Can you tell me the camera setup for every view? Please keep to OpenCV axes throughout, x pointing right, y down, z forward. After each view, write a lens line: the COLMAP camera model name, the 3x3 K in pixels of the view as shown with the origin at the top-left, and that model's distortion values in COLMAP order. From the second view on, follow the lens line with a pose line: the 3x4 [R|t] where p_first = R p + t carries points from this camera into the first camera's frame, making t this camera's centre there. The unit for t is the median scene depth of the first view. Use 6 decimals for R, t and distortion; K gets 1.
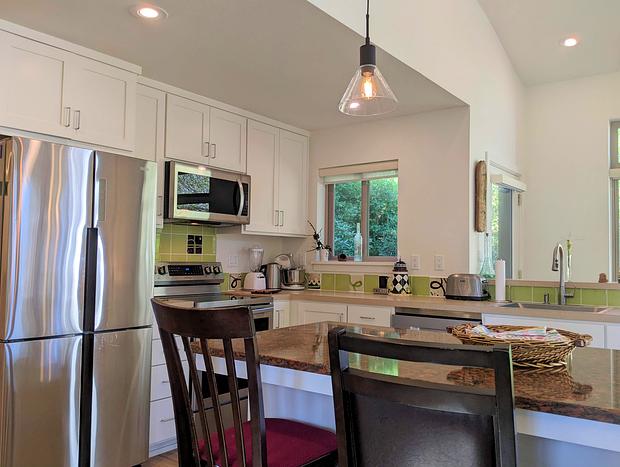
lens RADIAL K [[530.0, 0, 299.0], [0, 530.0, 232.9], [0, 0, 1]] dist [0.006960, -0.002492]
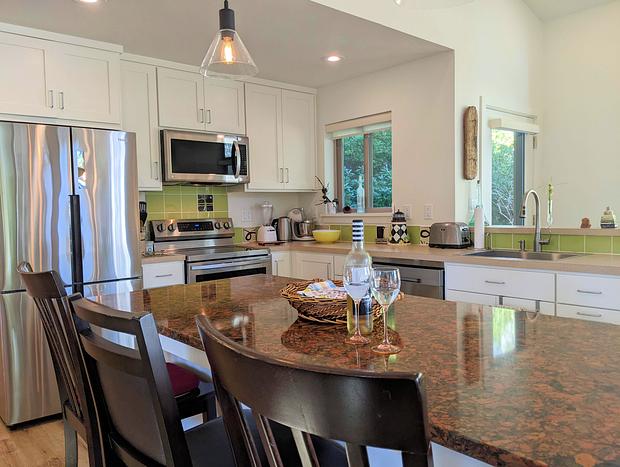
lens RADIAL K [[493.9, 0, 292.9], [0, 493.9, 234.0], [0, 0, 1]] dist [0.001309, -0.002284]
pose [[0.978706, -0.025547, -0.203672, 0.187768], [0.045451, 0.994567, 0.093655, -0.002113], [0.200173, -0.100918, 0.974549, 0.021101]]
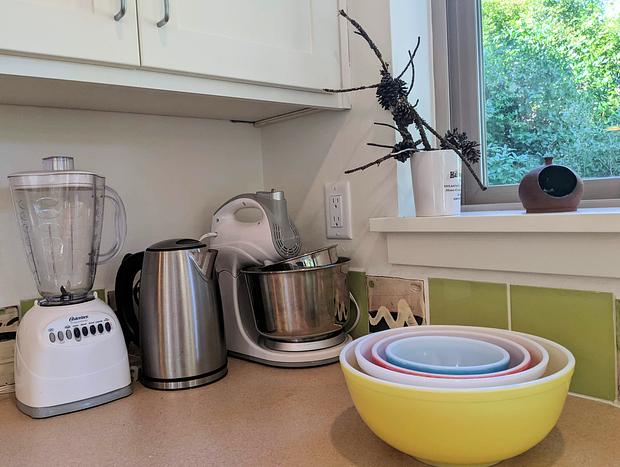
lens RADIAL K [[530.0, 0, 299.0], [0, 530.0, 232.9], [0, 0, 1]] dist [0.006960, -0.002492]
pose [[0.975779, -0.058523, -0.210785, 0.041749], [0.080654, 0.991916, 0.097968, 0.040768], [0.203347, -0.112596, 0.972611, 0.886681]]
